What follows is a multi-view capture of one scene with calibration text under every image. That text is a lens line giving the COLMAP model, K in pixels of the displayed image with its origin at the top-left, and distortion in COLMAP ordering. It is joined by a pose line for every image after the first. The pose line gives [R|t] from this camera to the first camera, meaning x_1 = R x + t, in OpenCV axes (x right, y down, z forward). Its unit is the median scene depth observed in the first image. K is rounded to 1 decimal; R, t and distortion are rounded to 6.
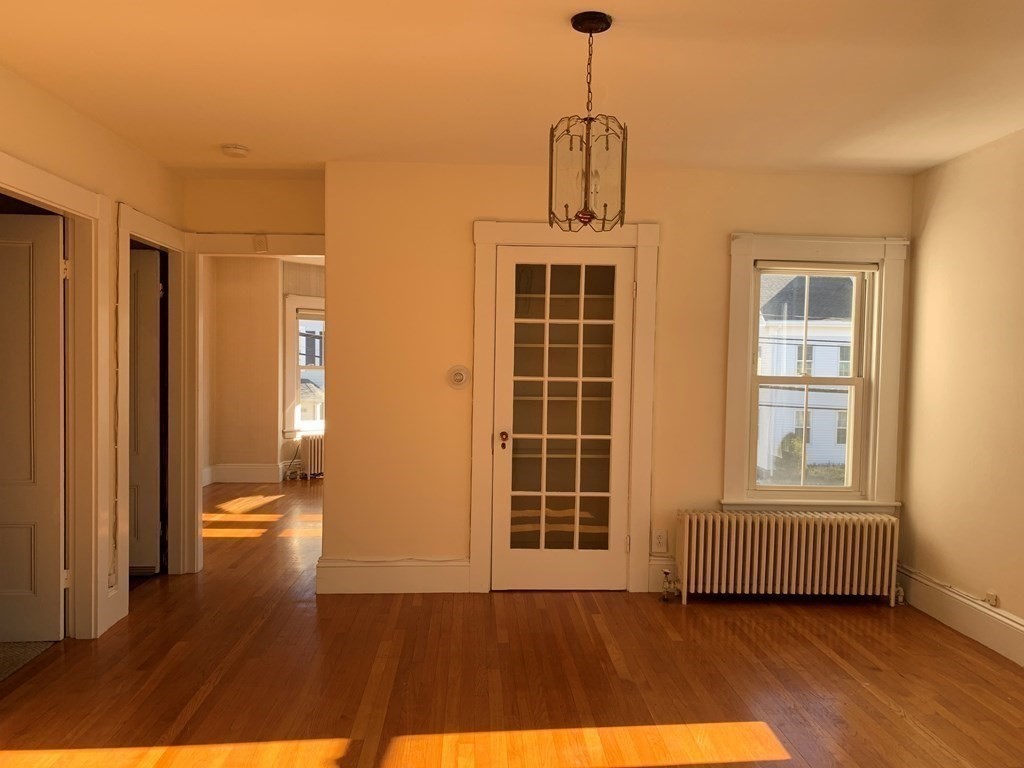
lens RADIAL K [[789.7, 0, 509.8], [0, 789.7, 381.0], [0, 0, 1]] dist [0.091301, -0.096504]
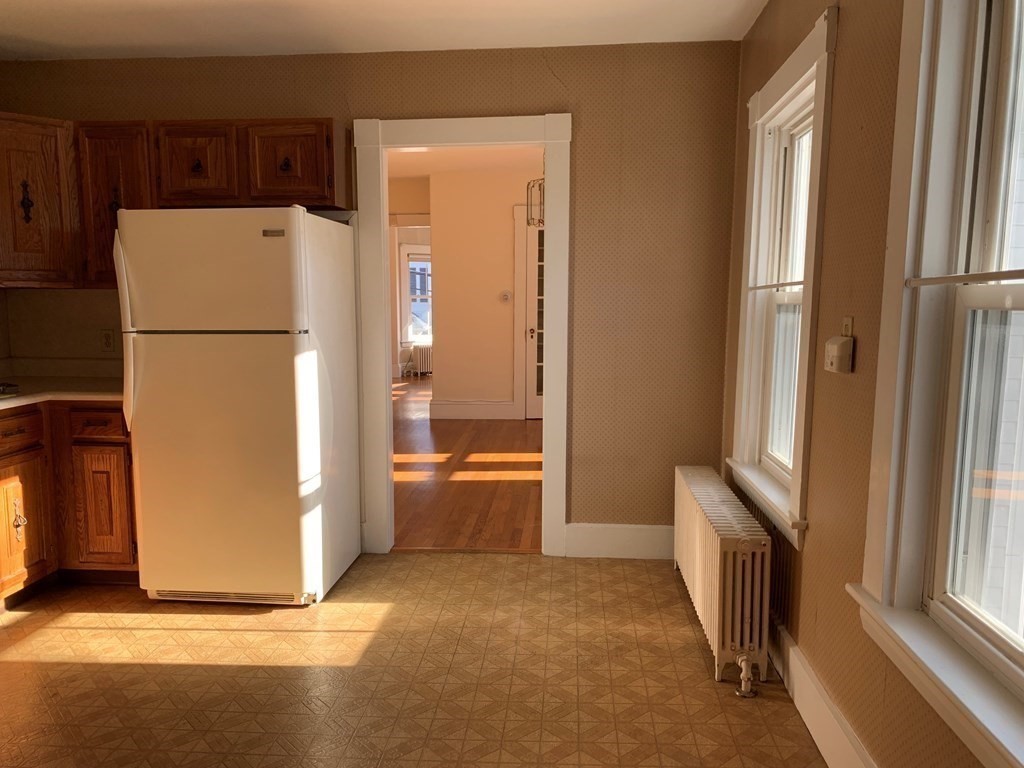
lens RADIAL K [[787.4, 0, 513.8], [0, 787.4, 400.6], [0, 0, 1]] dist [0.001810, 0.007129]
pose [[0.993288, 0.003806, -0.115602, 0.078447], [0.008742, 0.994130, 0.107842, 0.017446], [0.115333, -0.108129, 0.987424, -0.378040]]
